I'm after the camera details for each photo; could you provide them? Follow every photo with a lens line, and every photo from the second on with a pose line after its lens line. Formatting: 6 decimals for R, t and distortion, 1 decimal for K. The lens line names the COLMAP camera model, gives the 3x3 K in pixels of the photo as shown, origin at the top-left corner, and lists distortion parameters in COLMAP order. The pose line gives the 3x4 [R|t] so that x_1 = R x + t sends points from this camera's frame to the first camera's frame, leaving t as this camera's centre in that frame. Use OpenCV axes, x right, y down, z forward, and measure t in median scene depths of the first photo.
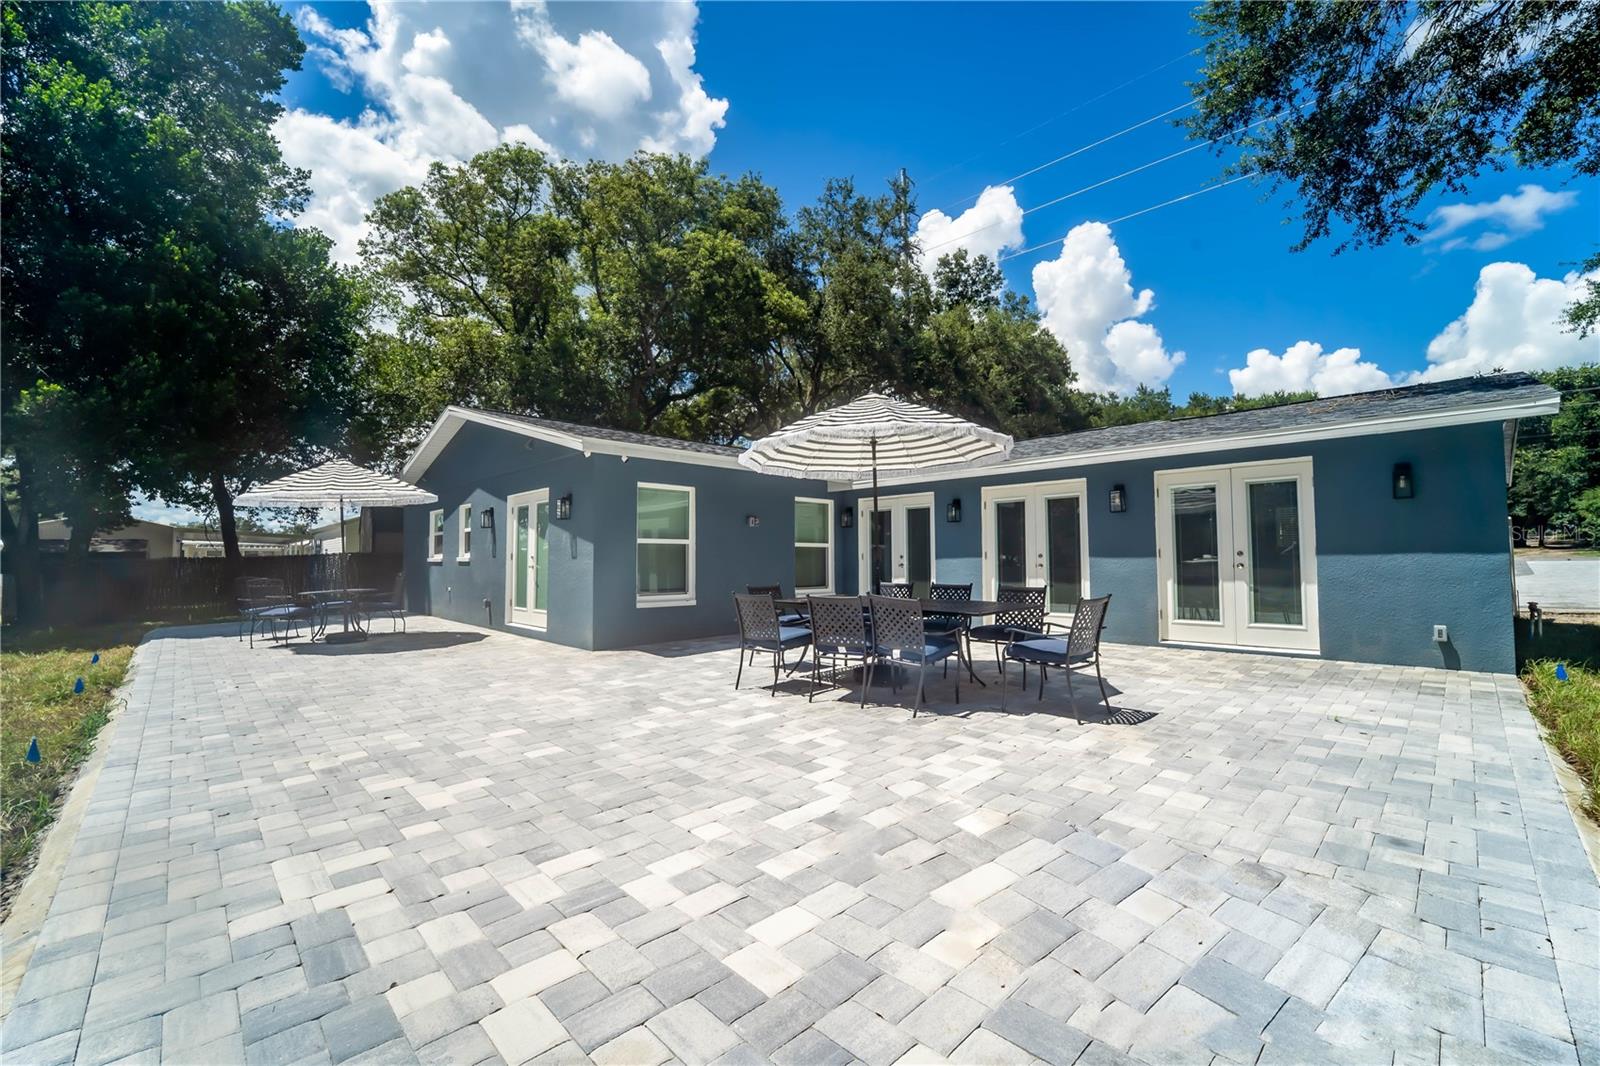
lens RADIAL K [[646.7, 0, 808.1], [0, 646.7, 535.5], [0, 0, 1]] dist [-0.029147, 0.000437]
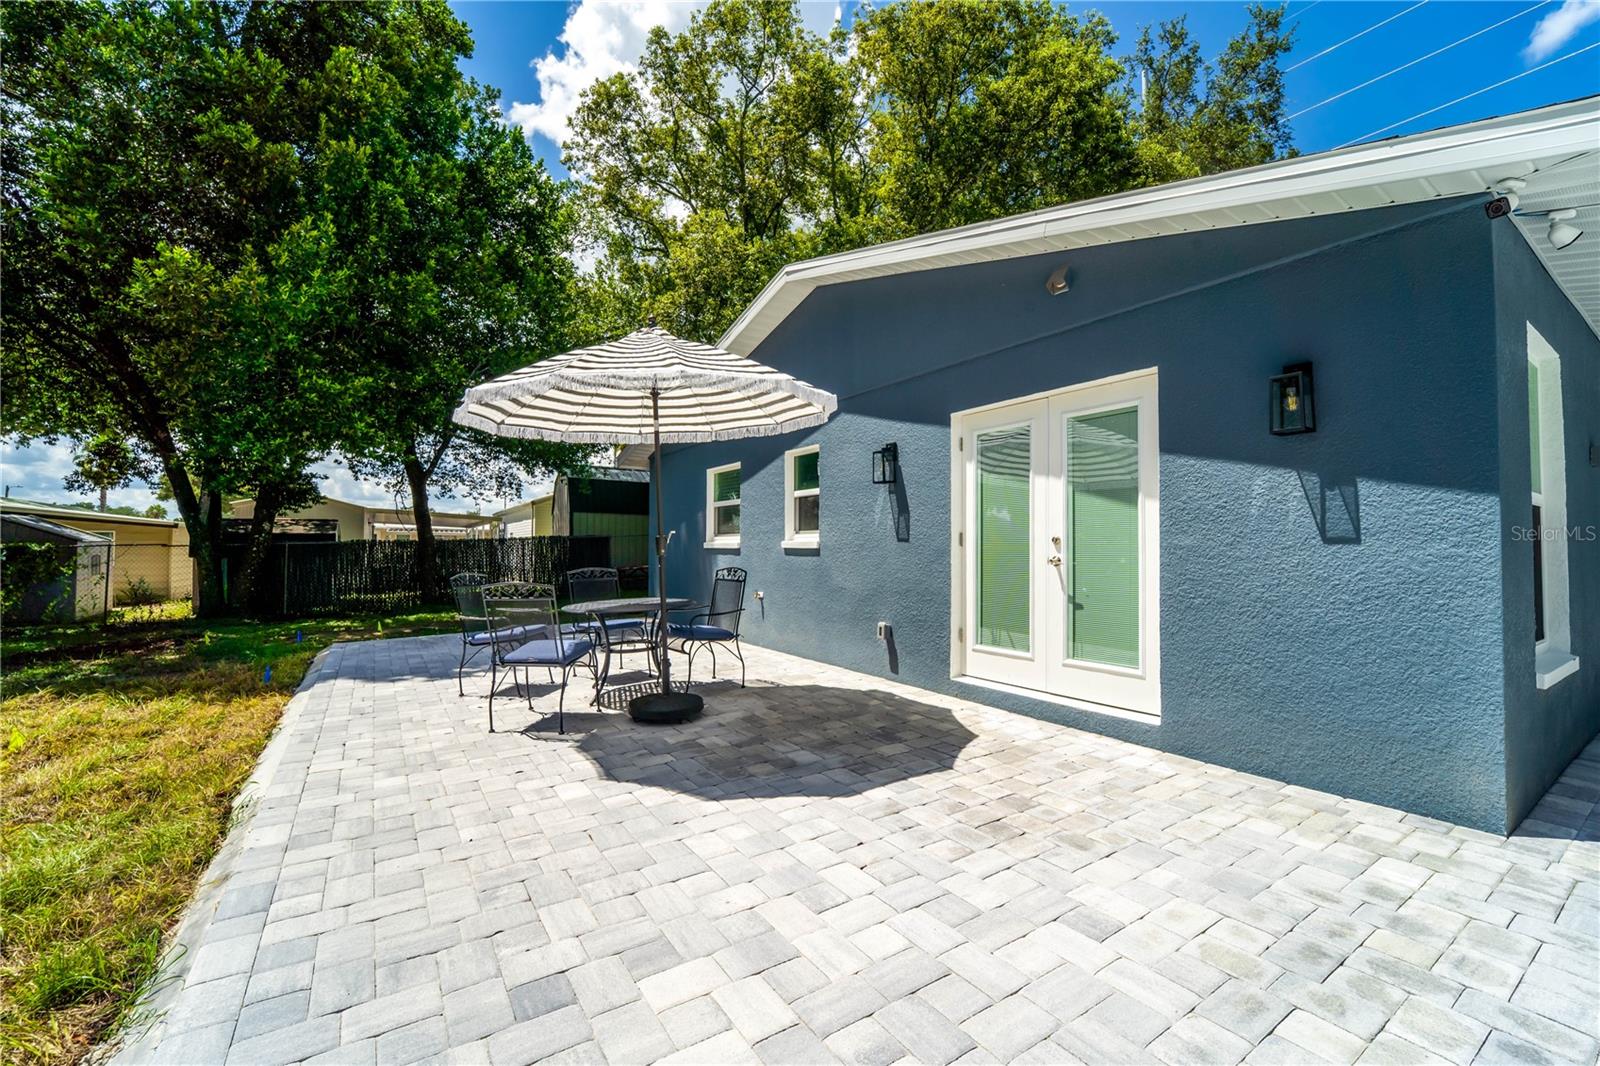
lens RADIAL K [[655.1, 0, 797.6], [0, 655.1, 530.2], [0, 0, 1]] dist [-0.025470, 0.003210]
pose [[0.978734, 0.003071, -0.205112, -0.461550], [-0.000801, 0.999938, 0.011147, 0.019852], [0.205133, -0.010746, 0.978675, 0.473396]]
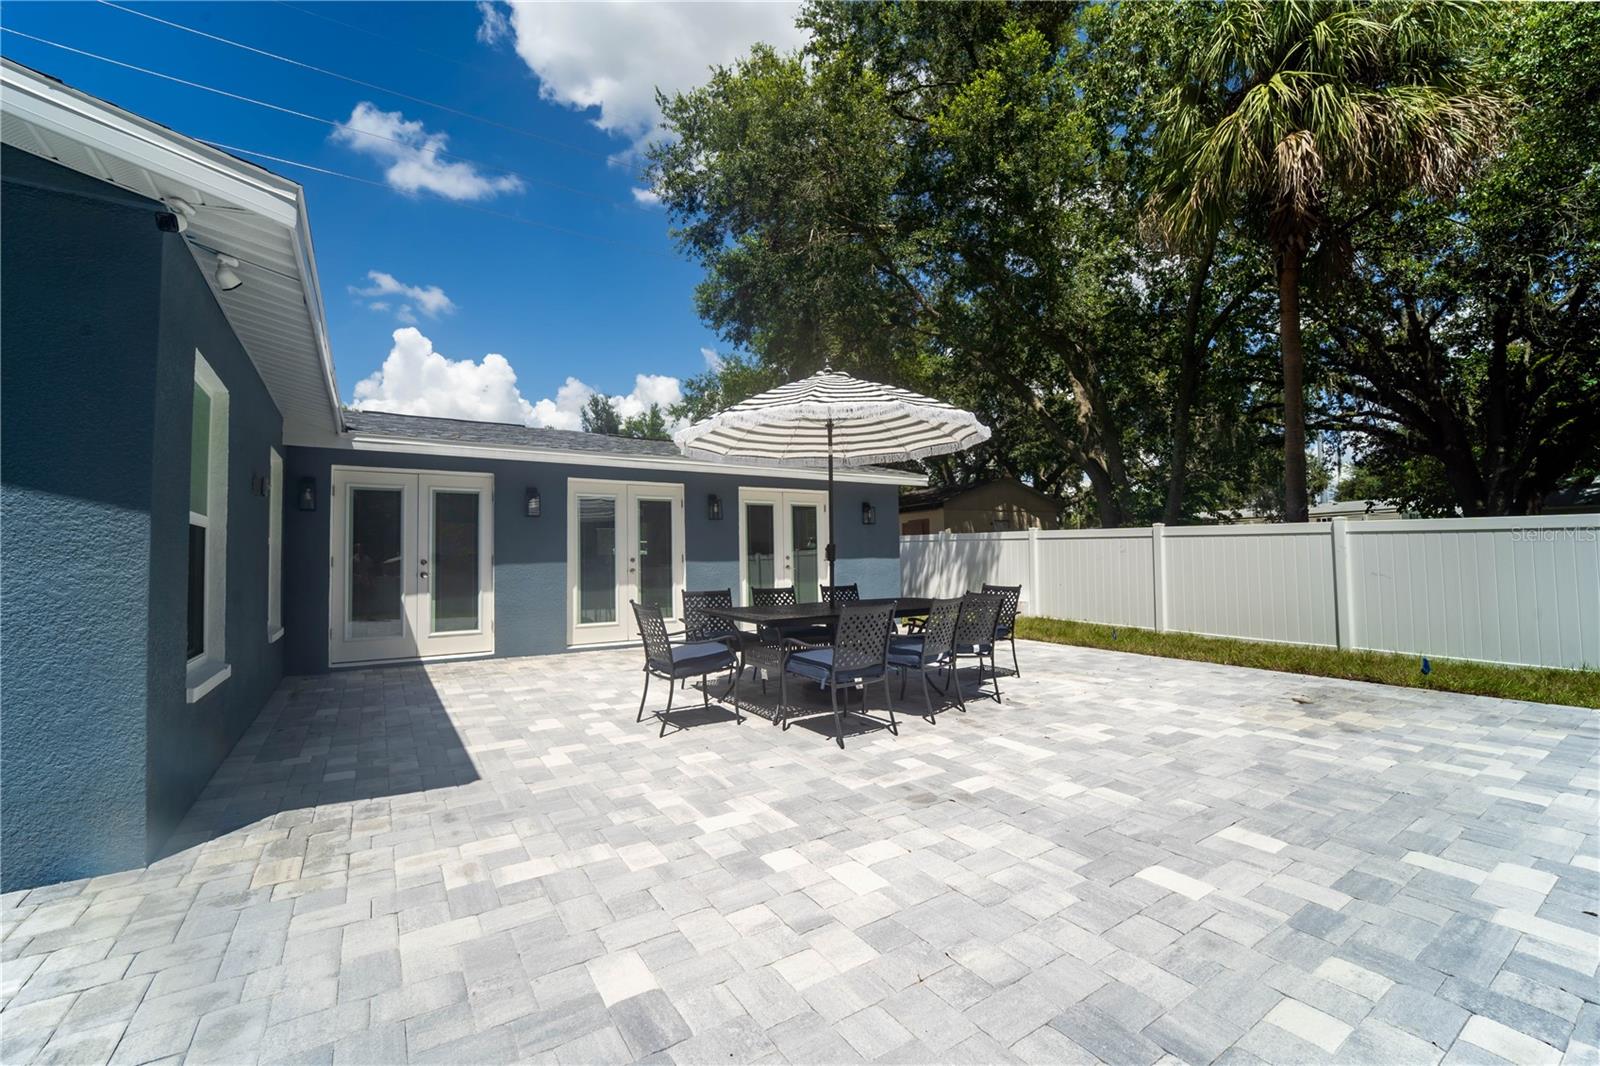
lens RADIAL K [[655.1, 0, 797.6], [0, 655.1, 530.2], [0, 0, 1]] dist [-0.025470, 0.003210]
pose [[0.204109, 0.047566, 0.977792, -0.429454], [-0.022005, 0.998789, -0.043994, 0.020574], [-0.978701, -0.012536, 0.204909, 0.484243]]
